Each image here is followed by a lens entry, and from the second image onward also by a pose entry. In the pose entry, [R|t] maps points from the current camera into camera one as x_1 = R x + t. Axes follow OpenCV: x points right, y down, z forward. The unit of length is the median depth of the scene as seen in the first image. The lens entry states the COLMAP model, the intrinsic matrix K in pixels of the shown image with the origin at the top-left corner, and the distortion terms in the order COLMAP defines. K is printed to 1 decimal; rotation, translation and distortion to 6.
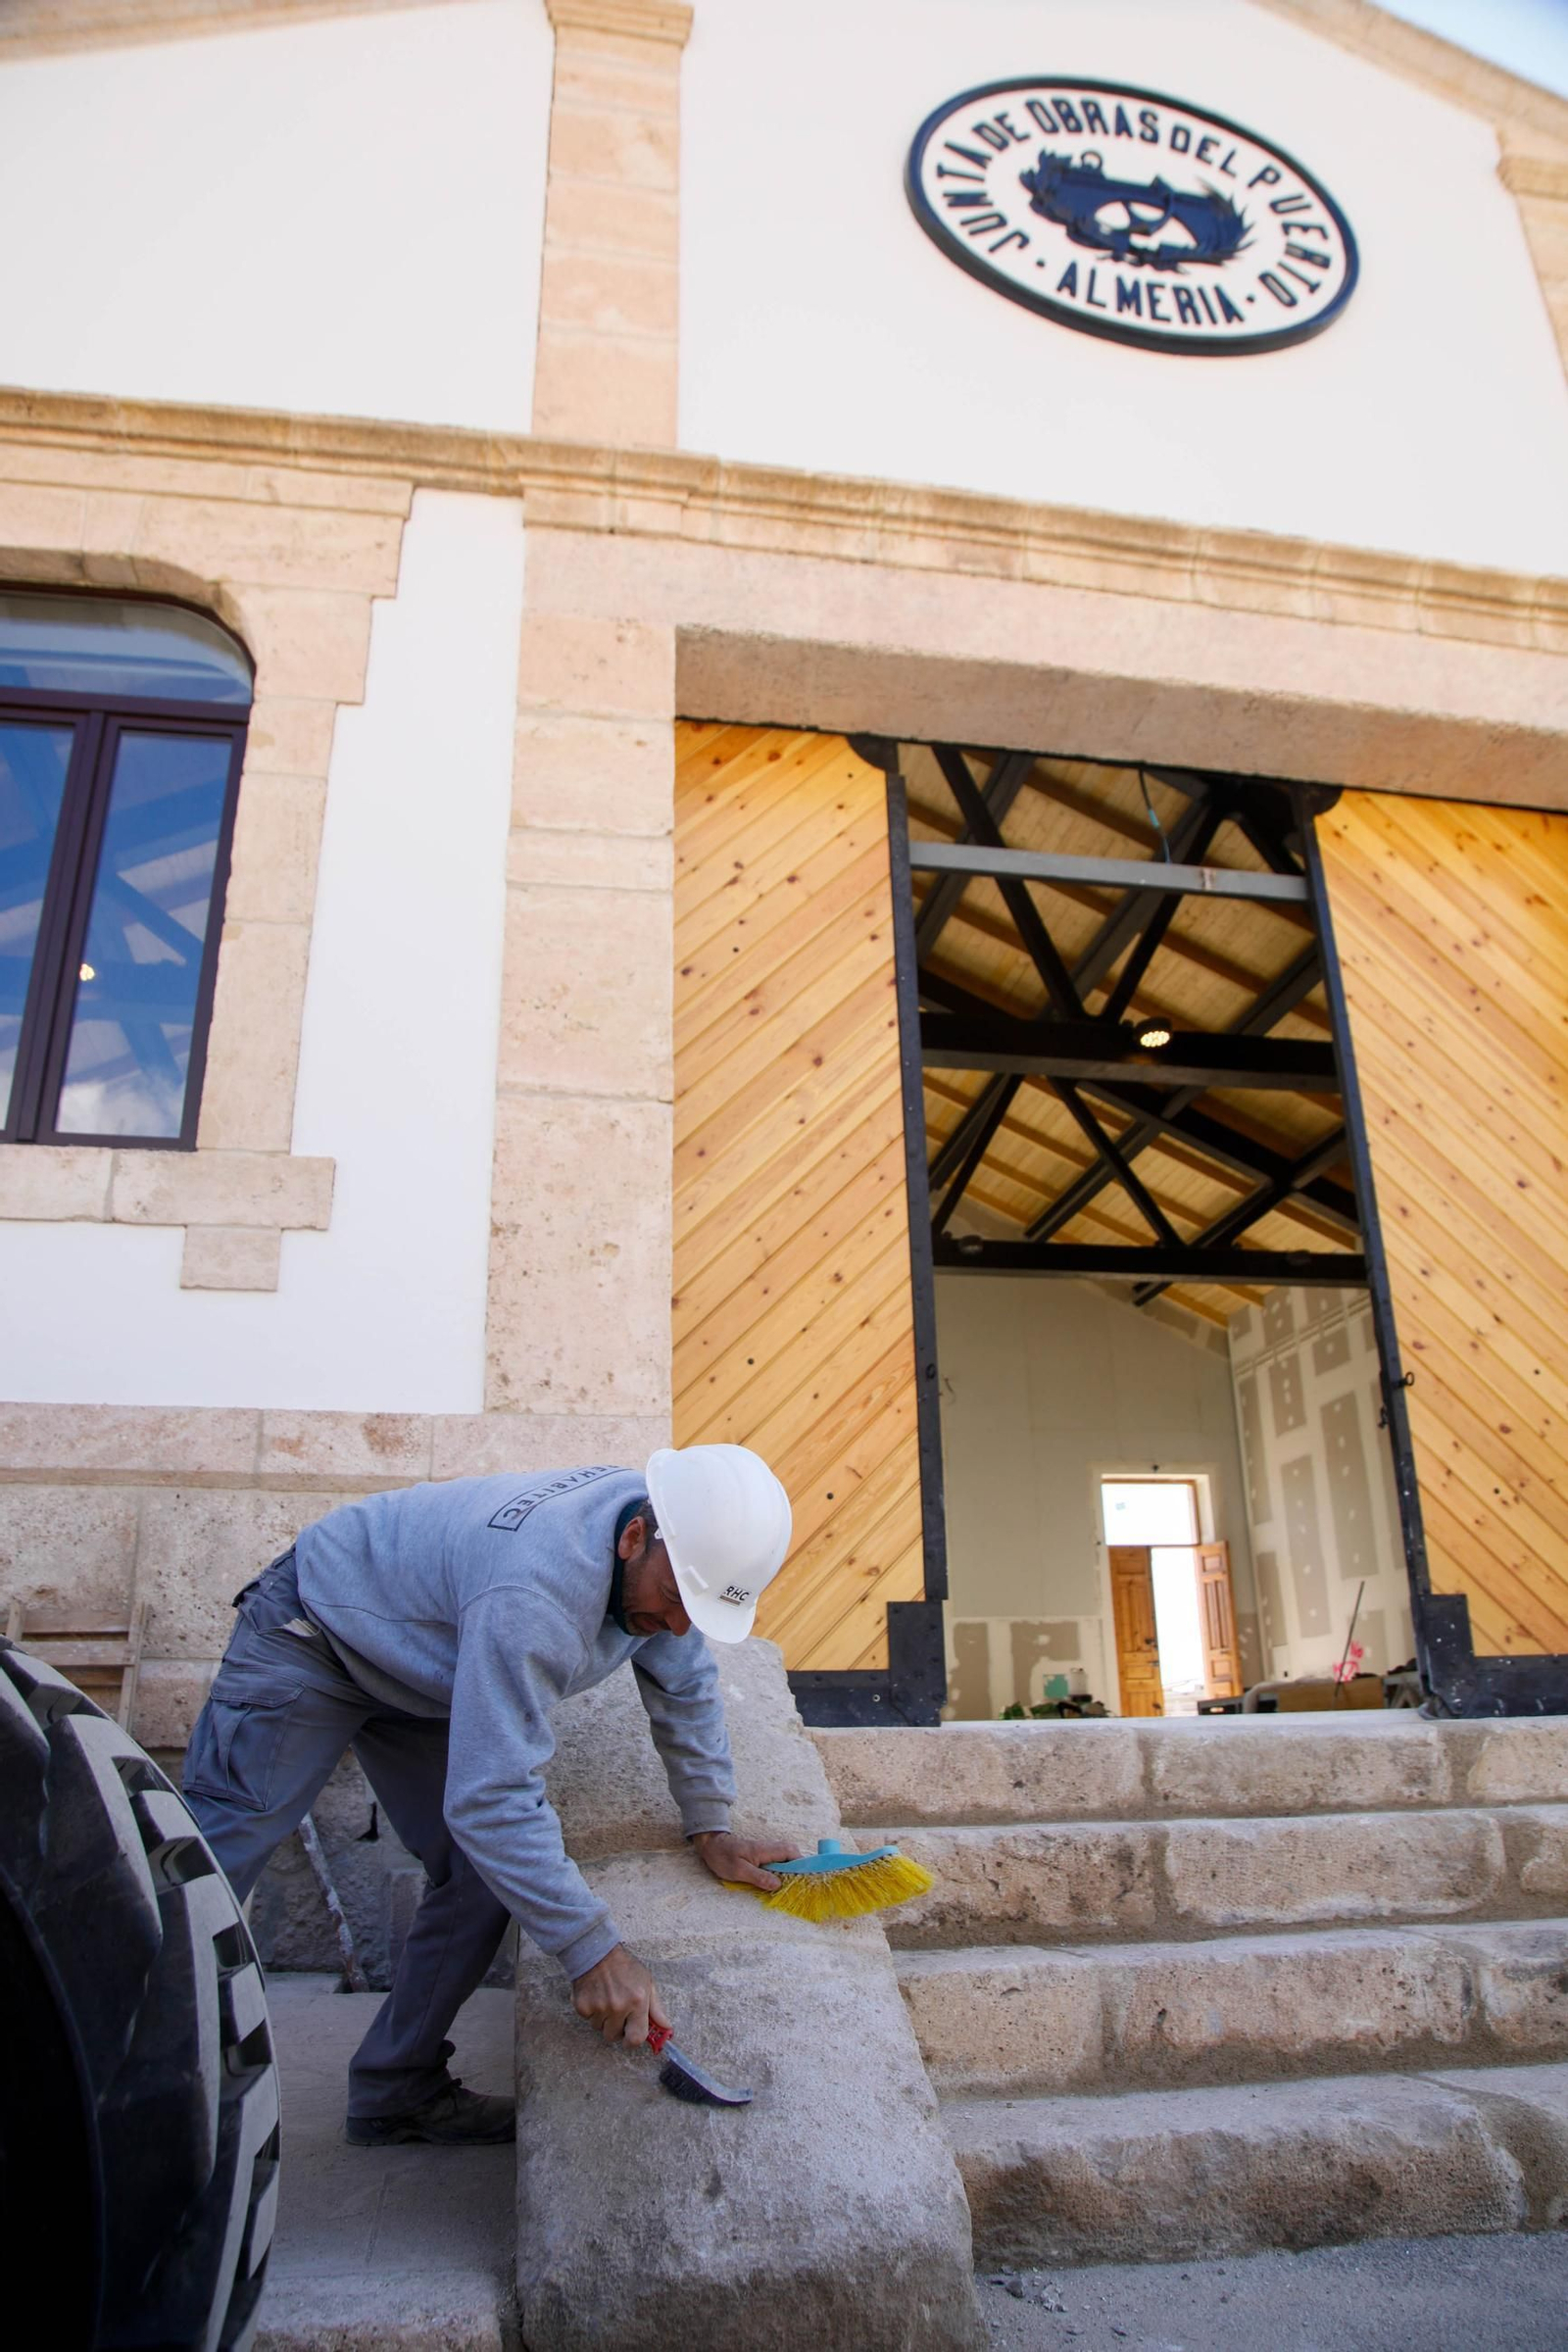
lens RADIAL K [[1607.9, 0, 776.7], [0, 1607.9, 1149.1], [0, 0, 1]] dist [-0.107167, 0.061656]
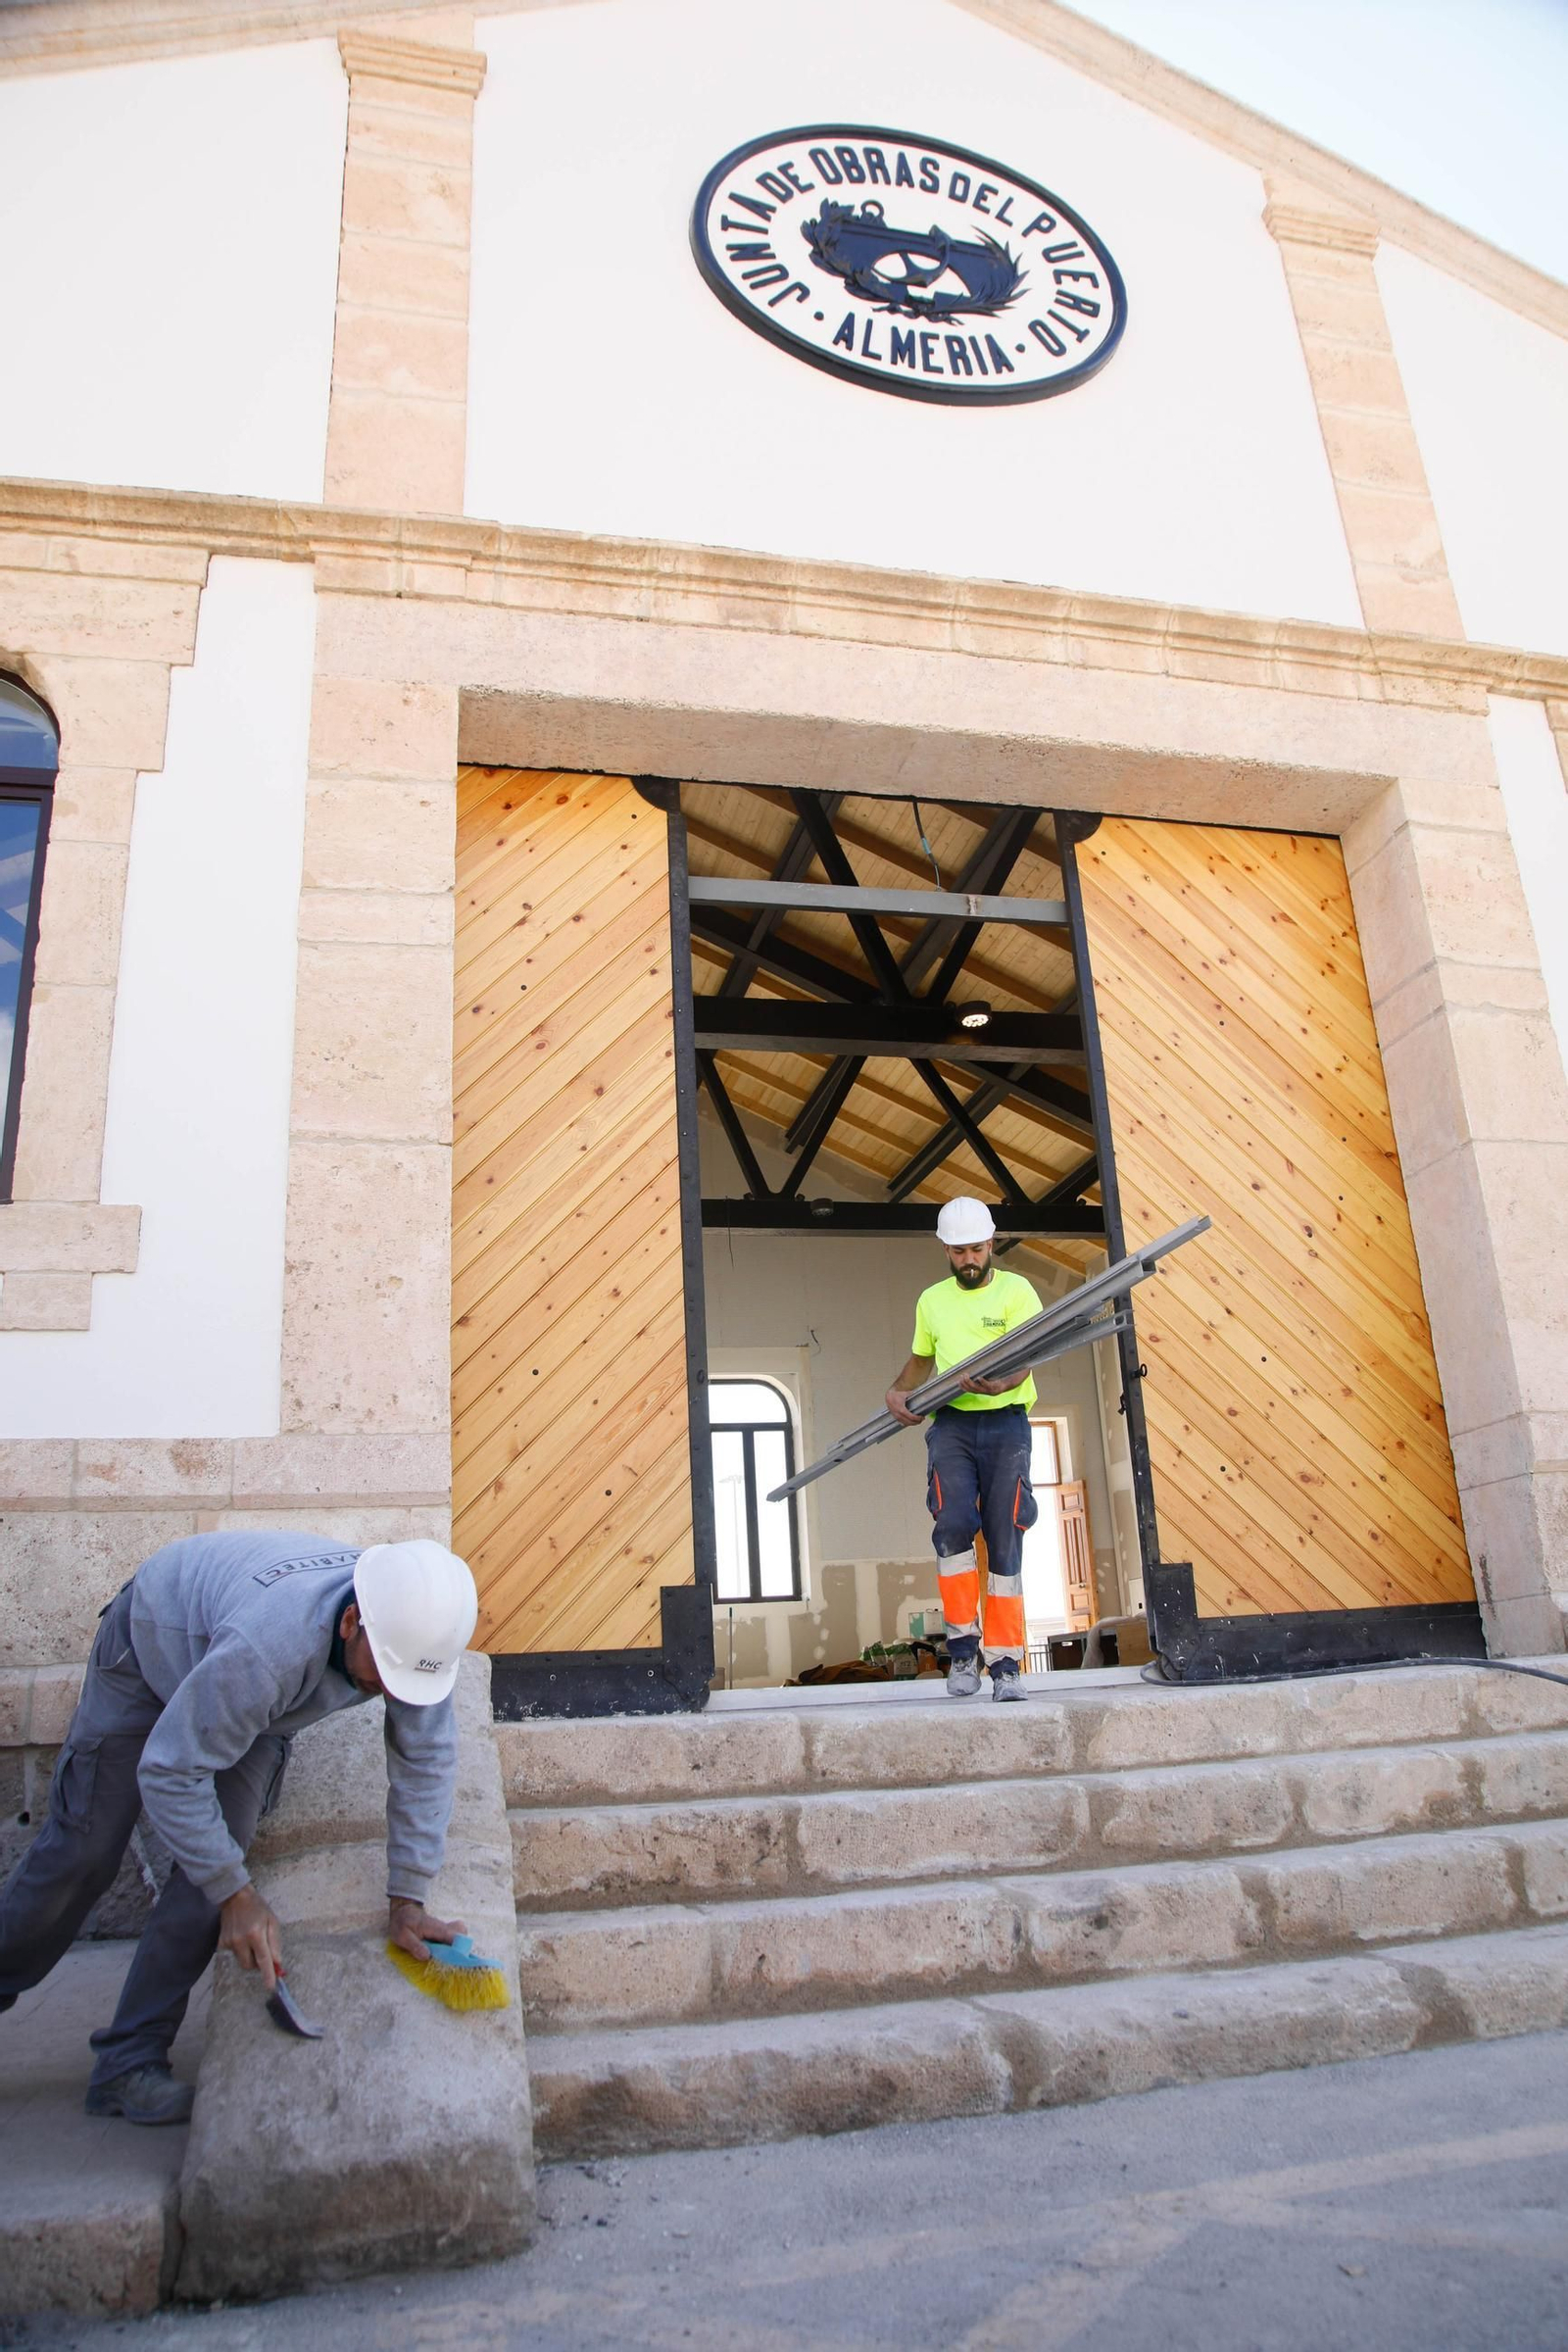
lens RADIAL K [[1620.0, 0, 787.8], [0, 1620.0, 1147.4], [0, 0, 1]] dist [-0.110848, 0.059030]
pose [[0.997903, -0.017899, 0.062199, 0.083641], [0.015136, 0.998890, 0.044616, -0.063510], [-0.062929, -0.043581, 0.997066, -0.099508]]
